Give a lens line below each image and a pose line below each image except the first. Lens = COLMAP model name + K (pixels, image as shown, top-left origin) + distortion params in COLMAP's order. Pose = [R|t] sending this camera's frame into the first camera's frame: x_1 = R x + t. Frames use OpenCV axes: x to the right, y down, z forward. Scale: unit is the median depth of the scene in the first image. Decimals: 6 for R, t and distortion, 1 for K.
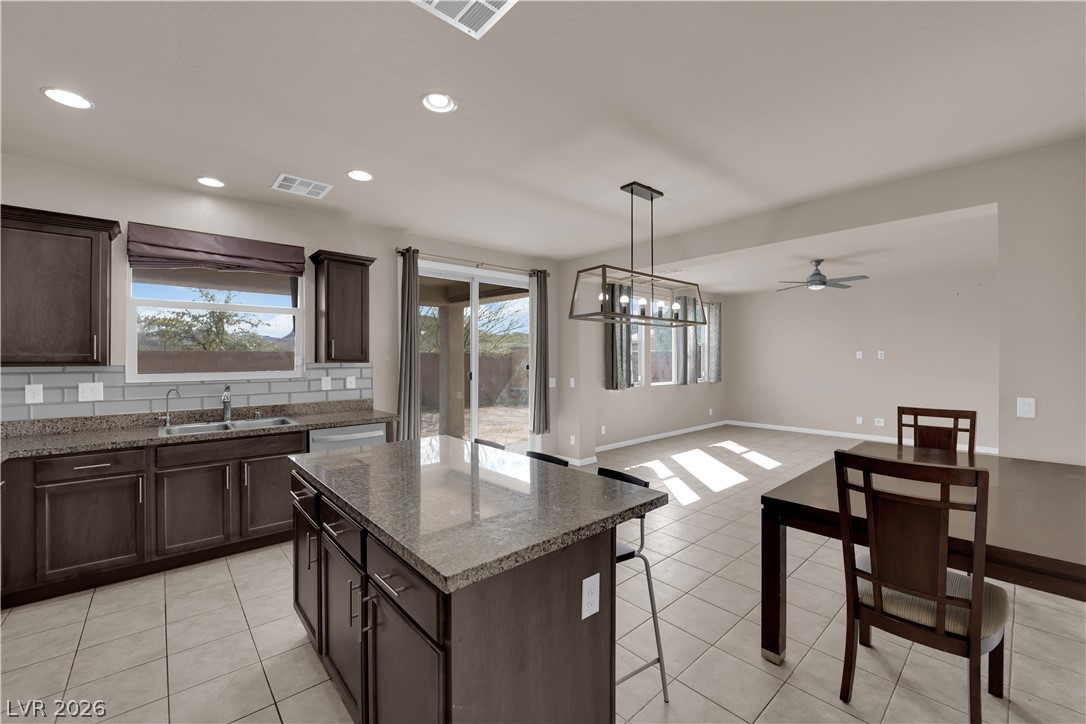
lens RADIAL K [[434.8, 0, 544.8], [0, 434.8, 357.7], [0, 0, 1]] dist [-0.006558, -0.006126]
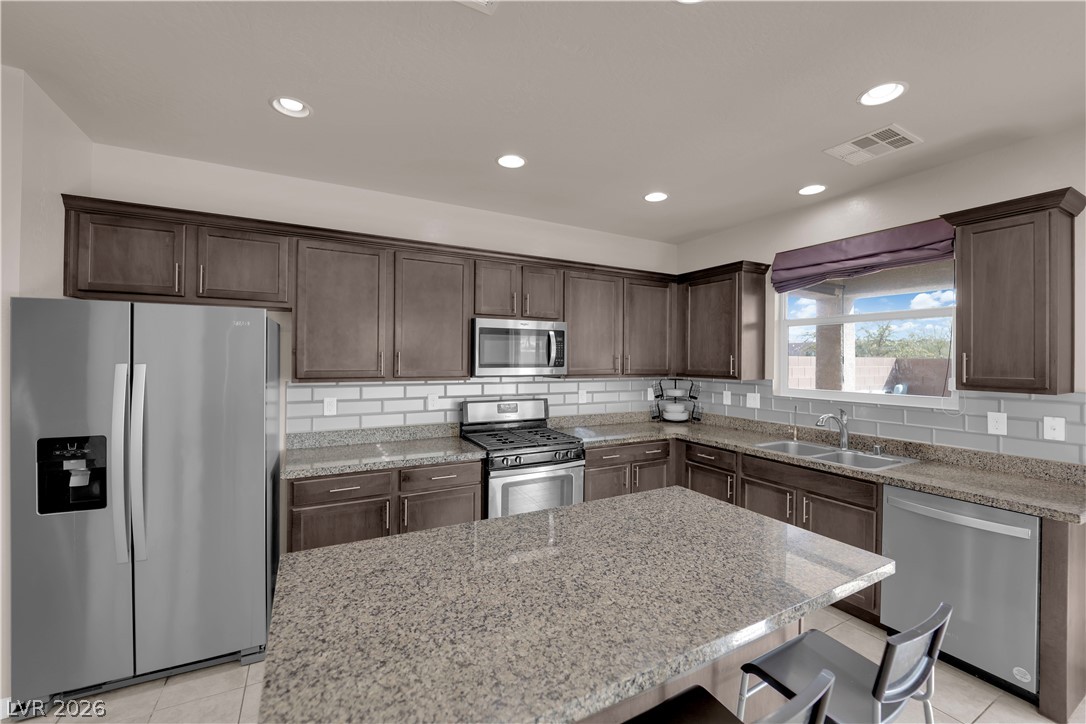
lens RADIAL K [[434.8, 0, 544.8], [0, 434.8, 357.7], [0, 0, 1]] dist [-0.006558, -0.006126]
pose [[-0.228327, -0.002252, -0.973582, 0.256307], [-0.006522, 0.999978, -0.000784, -0.032566], [0.973563, 0.006170, -0.228337, 0.592947]]
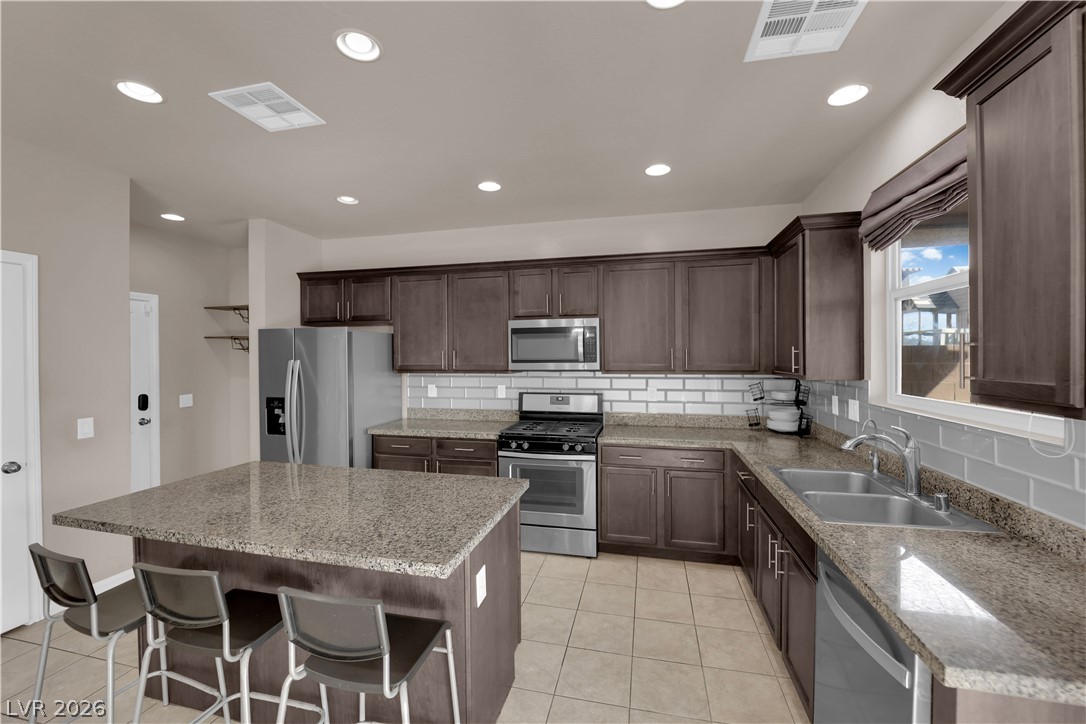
lens RADIAL K [[434.8, 0, 544.8], [0, 434.8, 357.7], [0, 0, 1]] dist [-0.006558, -0.006126]
pose [[-0.817699, 0.009195, -0.575572, -0.045624], [0.007978, 0.999957, 0.004642, -0.028810], [0.575590, -0.000796, -0.817738, 1.148976]]
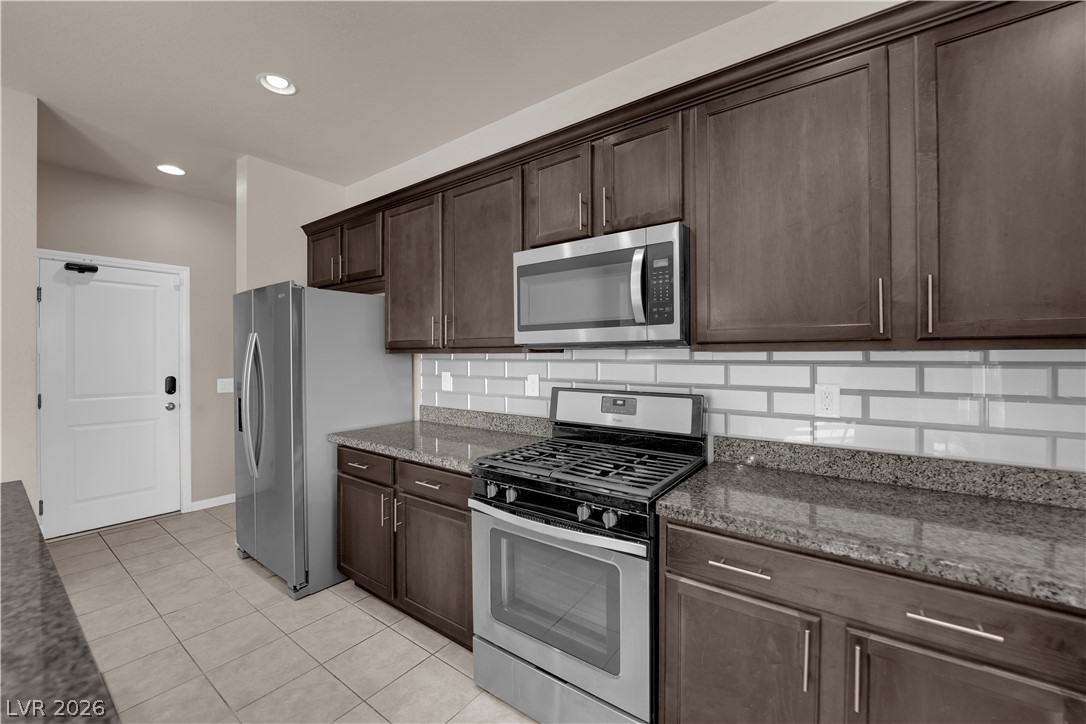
lens RADIAL K [[434.8, 0, 544.8], [0, 434.8, 357.7], [0, 0, 1]] dist [-0.006558, -0.006126]
pose [[-0.977774, 0.004165, -0.209619, -0.490843], [0.003570, 0.999988, 0.003218, 0.019762], [0.209630, 0.002398, -0.977778, 0.808528]]
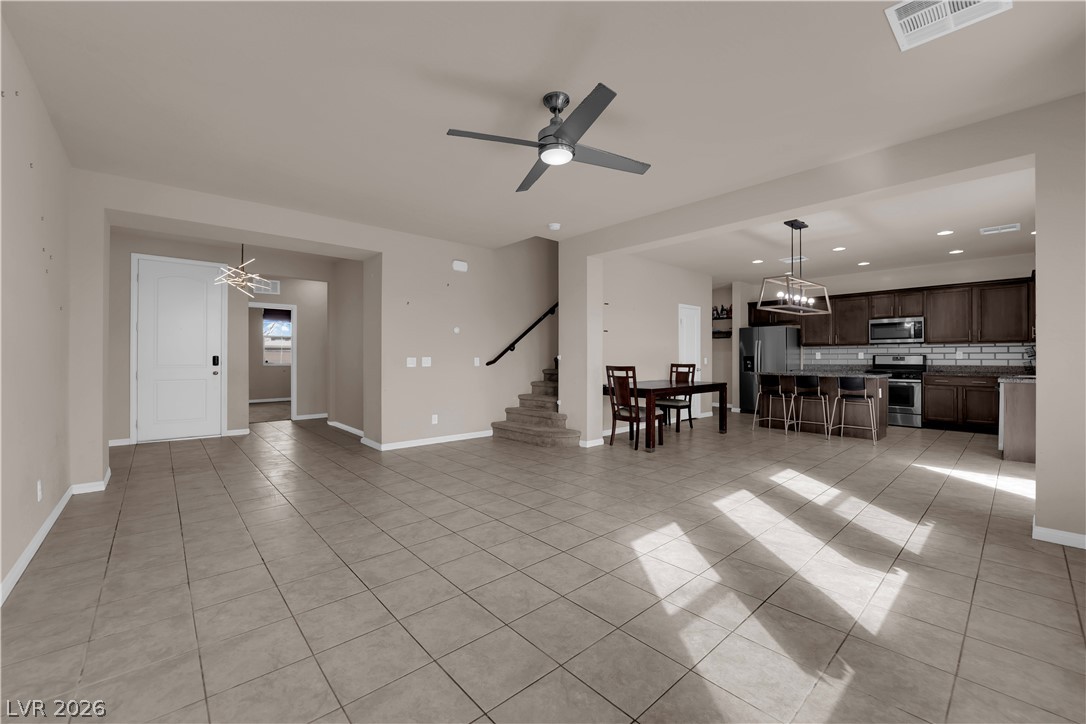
lens RADIAL K [[434.8, 0, 544.8], [0, 434.8, 357.7], [0, 0, 1]] dist [-0.006558, -0.006126]
pose [[-0.999980, 0.000975, -0.006277, 1.083633], [0.000997, 0.999993, -0.003477, 0.083548], [0.006274, -0.003483, -0.999974, 2.431664]]
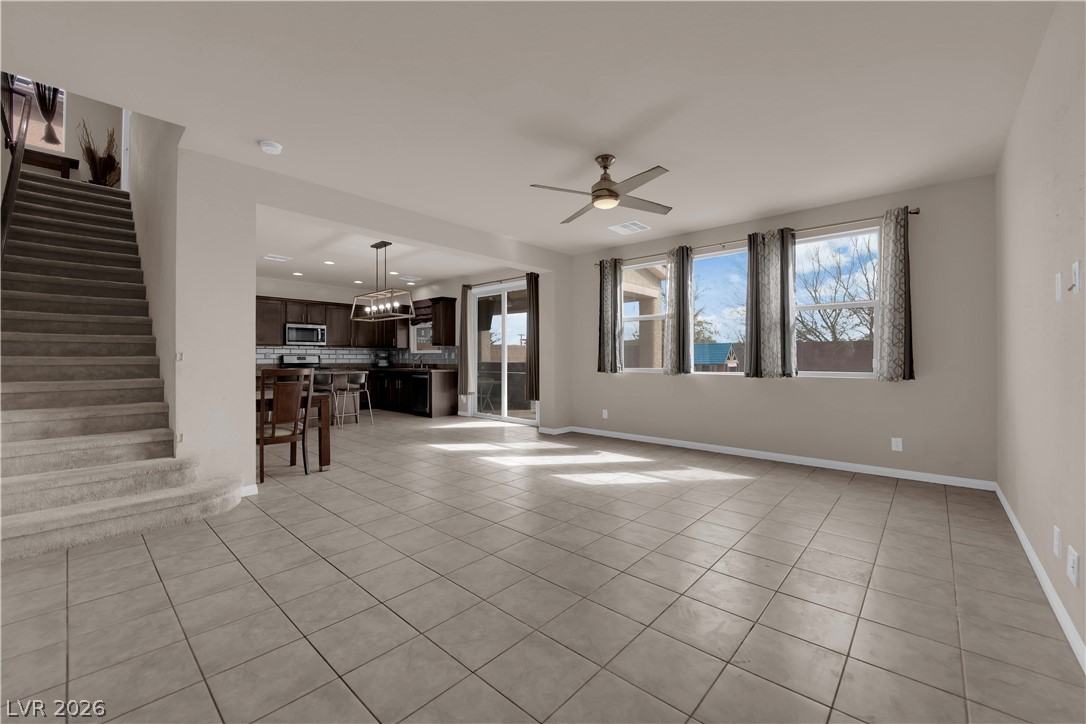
lens RADIAL K [[434.8, 0, 544.8], [0, 434.8, 357.7], [0, 0, 1]] dist [-0.006558, -0.006126]
pose [[0.110482, 0.000480, -0.993878, 2.019933], [-0.001192, 0.999999, 0.000350, 0.076633], [0.993877, 0.001146, 0.110483, 1.433638]]
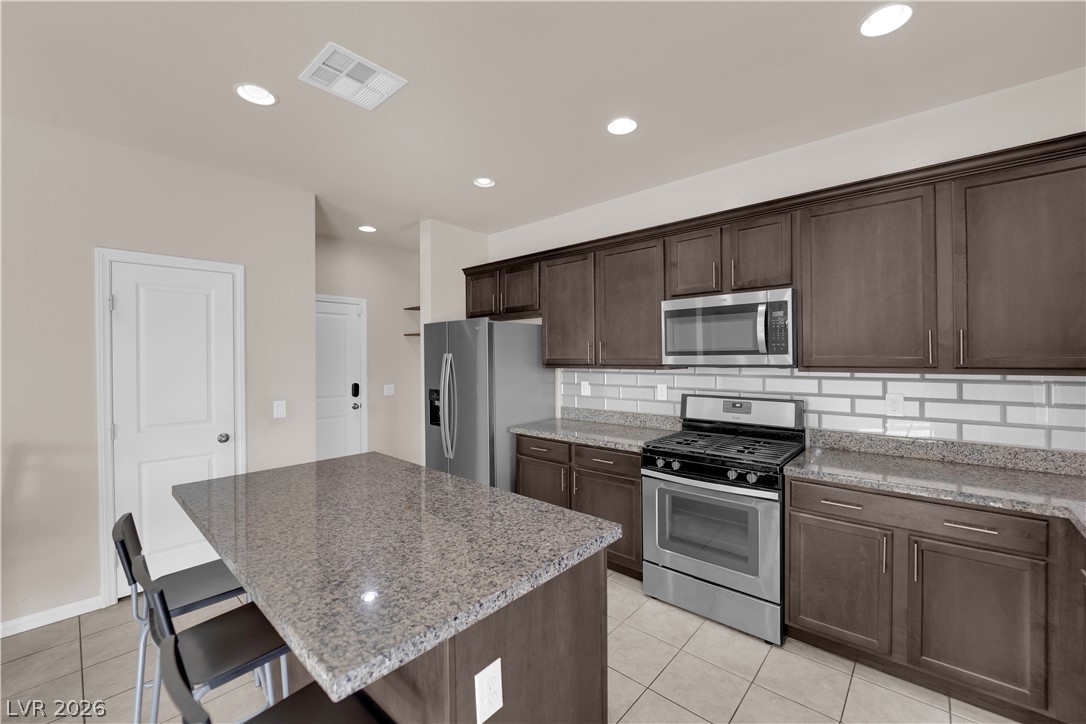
lens RADIAL K [[434.8, 0, 544.8], [0, 434.8, 357.7], [0, 0, 1]] dist [-0.006558, -0.006126]
pose [[-0.993195, 0.008728, -0.116140, -0.261642], [0.008718, 0.999962, 0.000591, -0.010698], [0.116141, -0.000425, -0.993233, 1.026593]]
